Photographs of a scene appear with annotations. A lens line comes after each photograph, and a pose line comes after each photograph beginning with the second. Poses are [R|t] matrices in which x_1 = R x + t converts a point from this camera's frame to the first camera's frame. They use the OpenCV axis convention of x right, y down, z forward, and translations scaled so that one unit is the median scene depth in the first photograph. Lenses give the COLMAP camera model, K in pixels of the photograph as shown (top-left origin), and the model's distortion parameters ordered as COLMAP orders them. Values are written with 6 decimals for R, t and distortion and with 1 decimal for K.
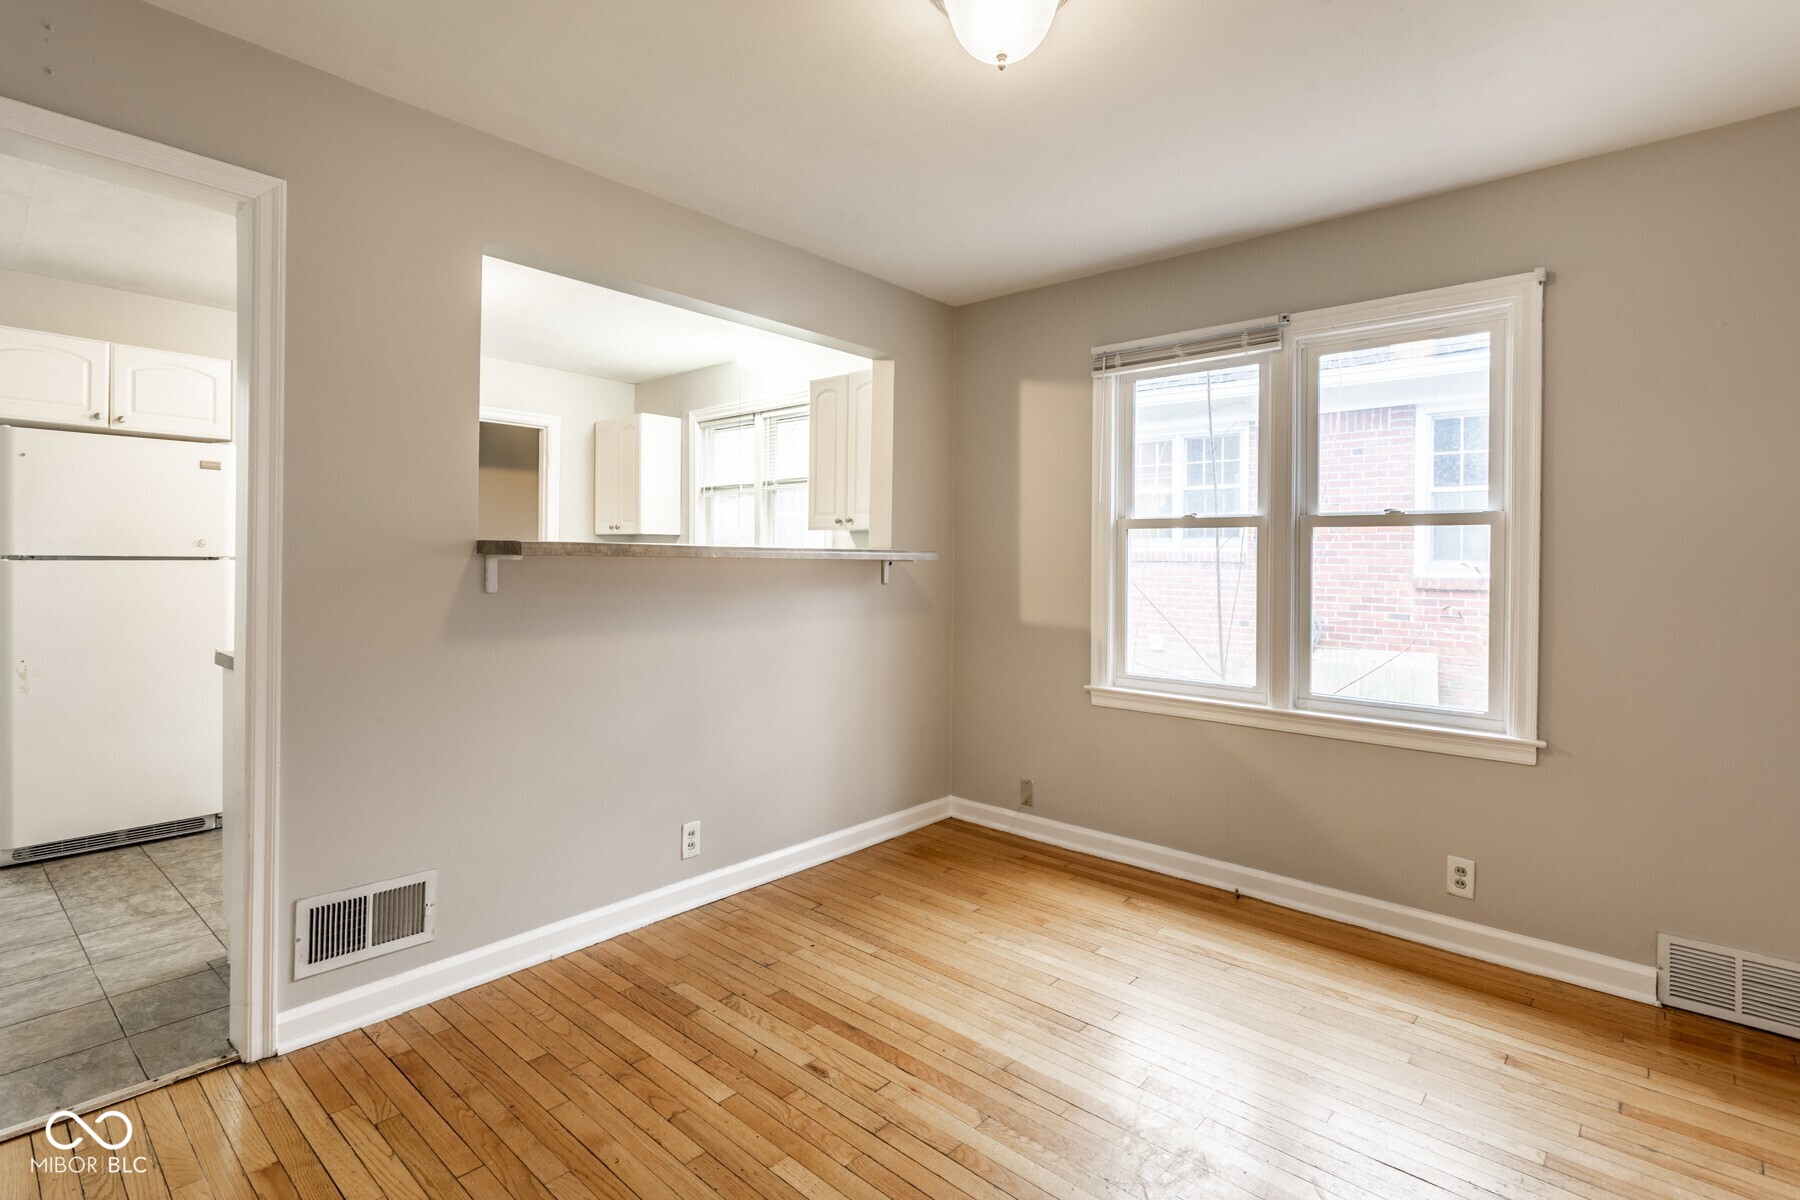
lens RADIAL K [[868.1, 0, 920.1], [0, 868.1, 556.5], [0, 0, 1]] dist [-0.000448, -0.000099]
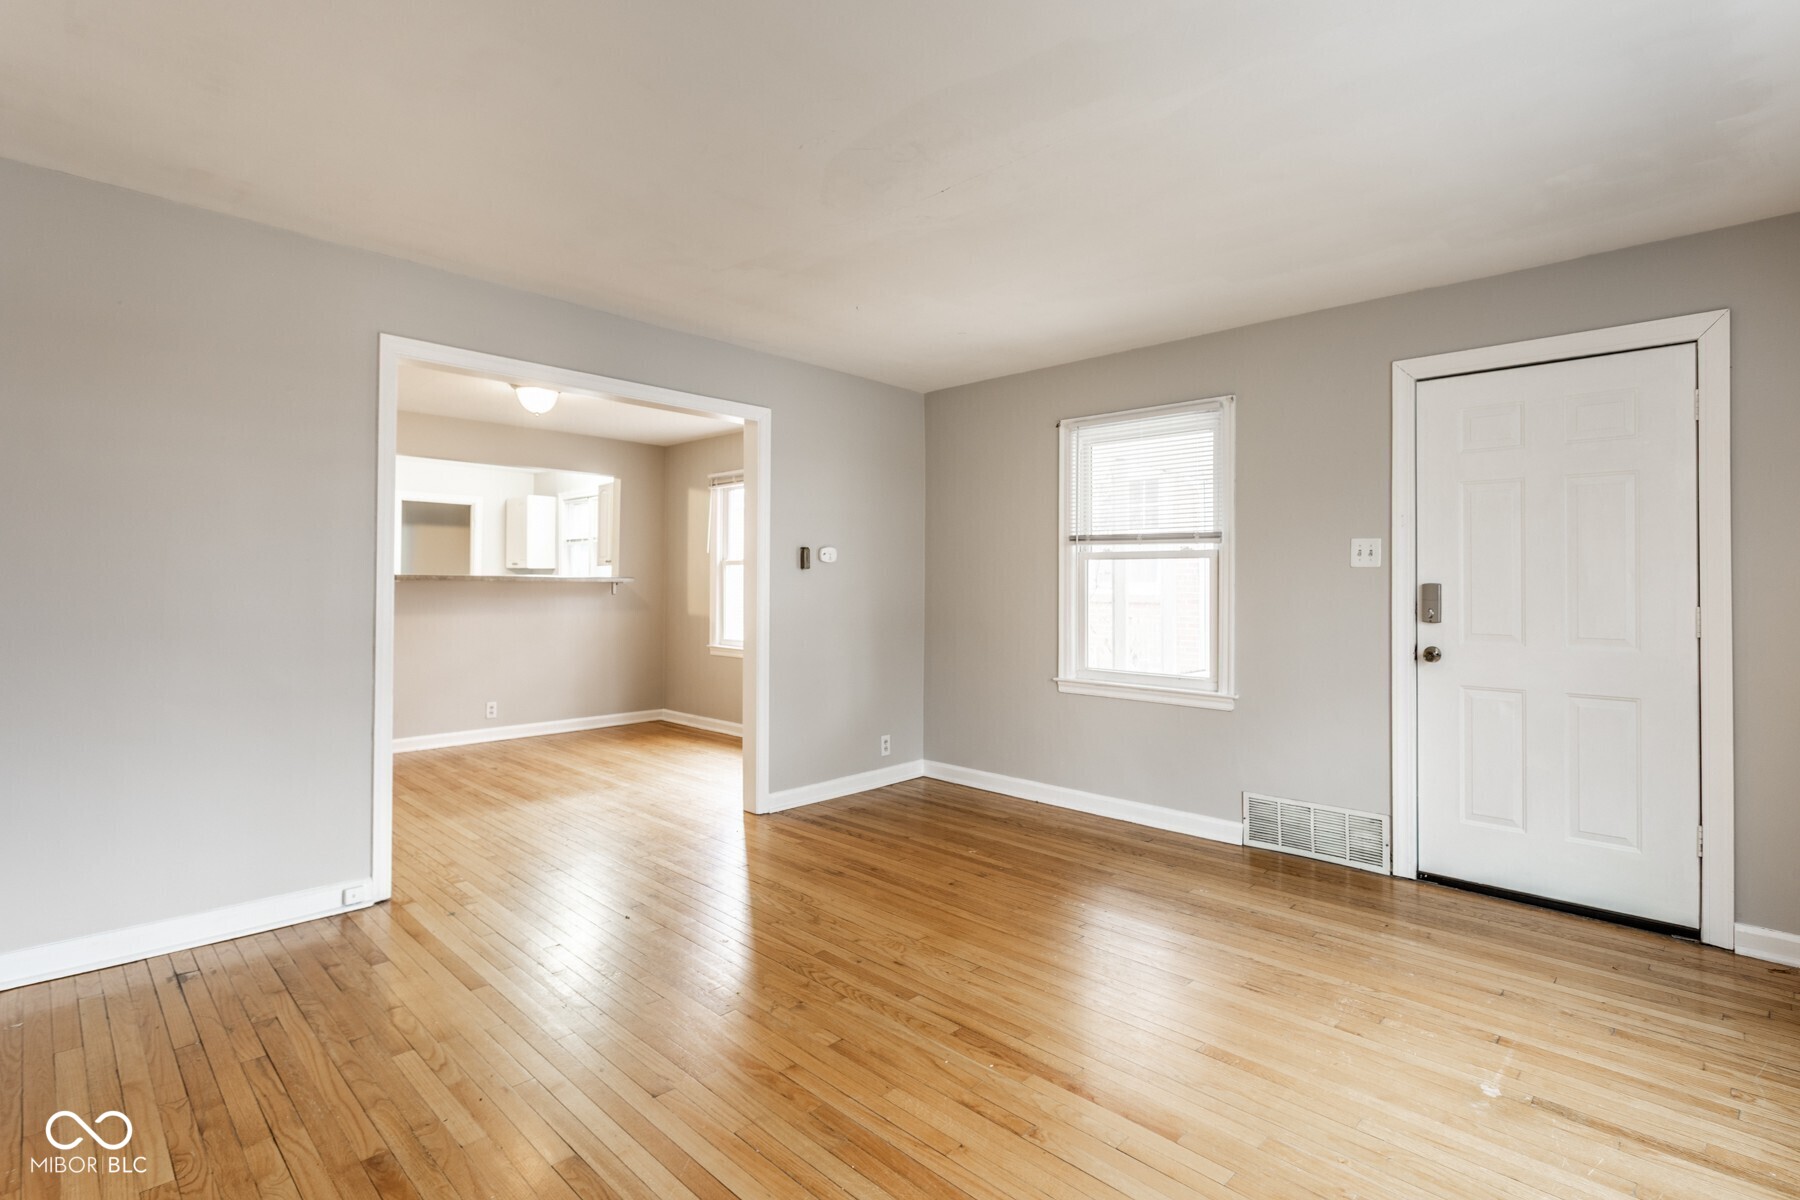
lens RADIAL K [[816.2, 0, 905.9], [0, 816.2, 595.8], [0, 0, 1]] dist [0.000654, -0.000062]
pose [[0.999661, -0.003075, -0.025849, 0.766836], [0.003410, 0.999911, 0.012926, 0.015611], [0.025807, -0.013010, 0.999582, -0.938375]]
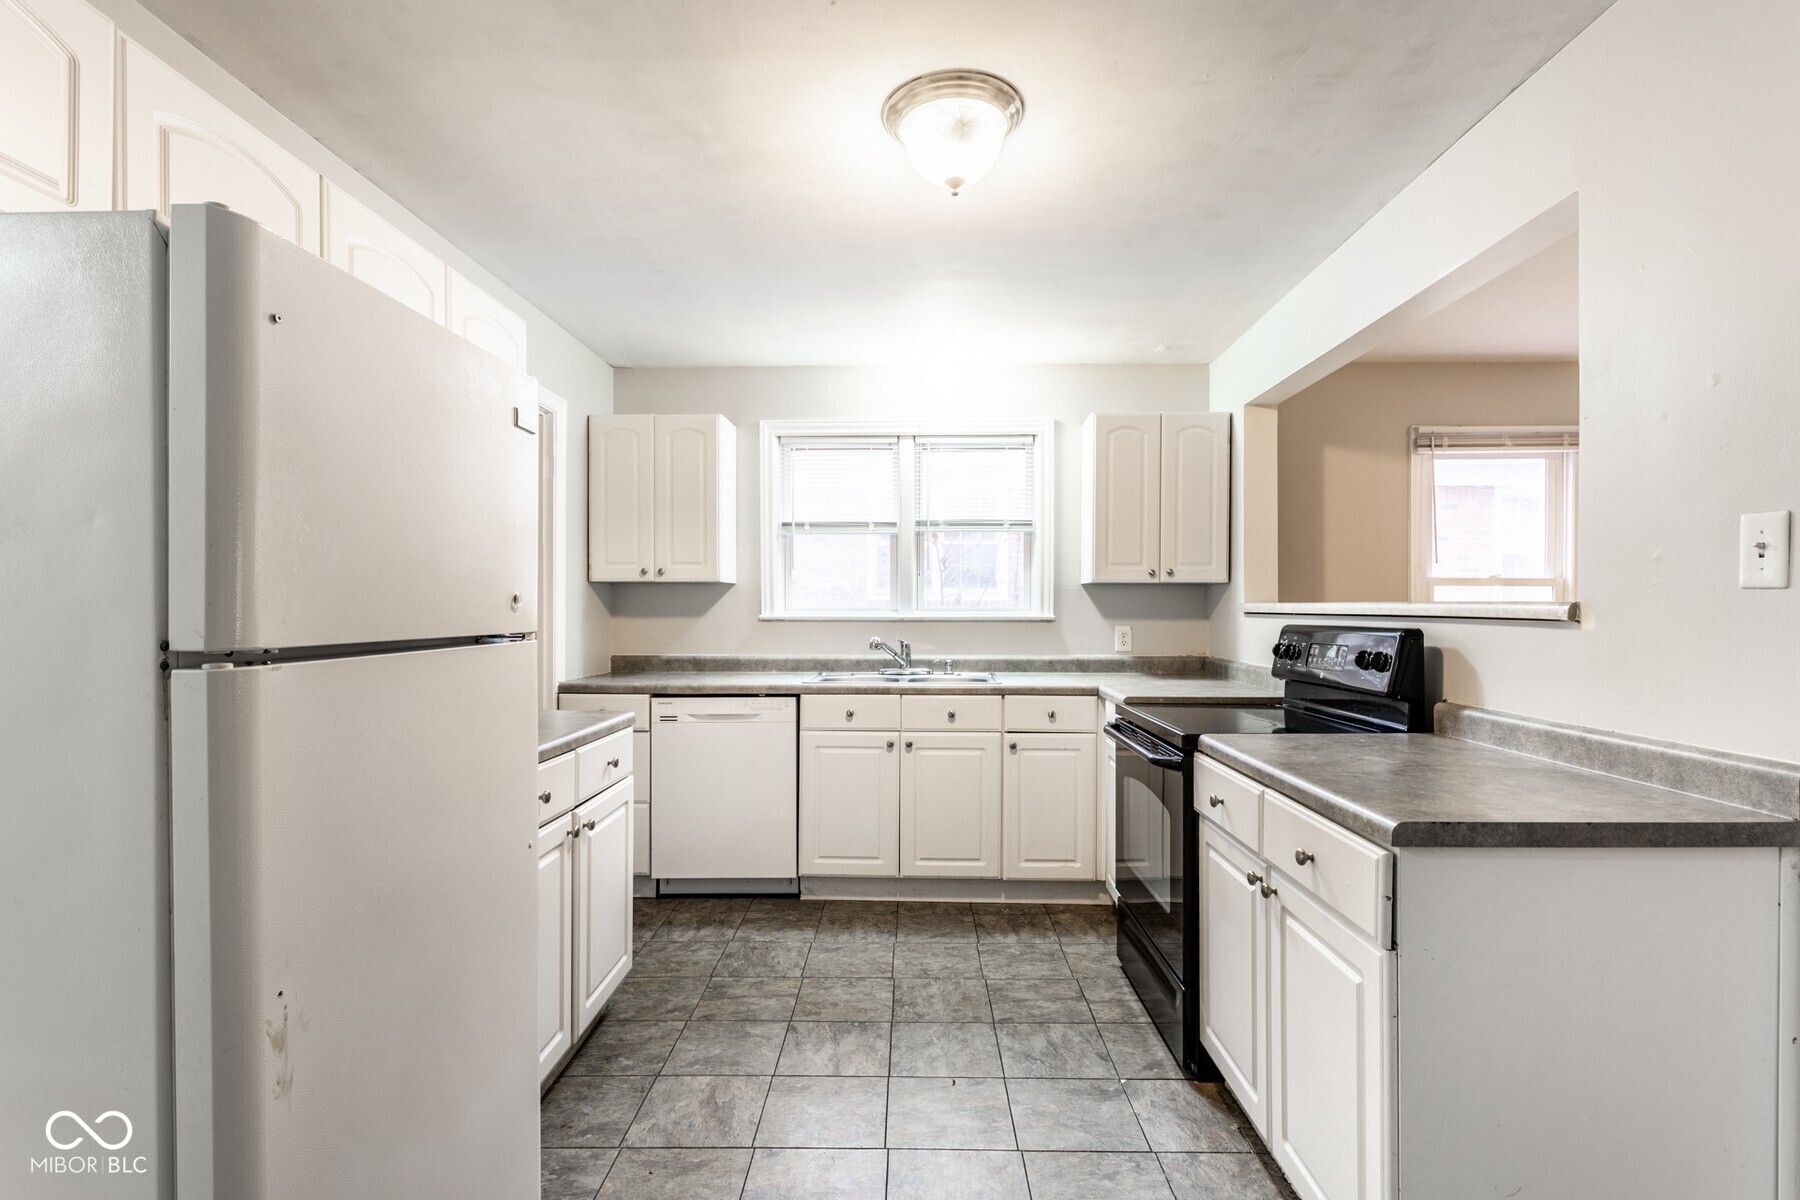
lens RADIAL K [[816.2, 0, 905.9], [0, 816.2, 595.8], [0, 0, 1]] dist [0.000654, -0.000062]
pose [[0.766802, -0.001620, 0.641882, -1.116990], [0.006802, 0.999961, -0.005601, -0.017851], [-0.641848, 0.008661, 0.766783, 0.675643]]
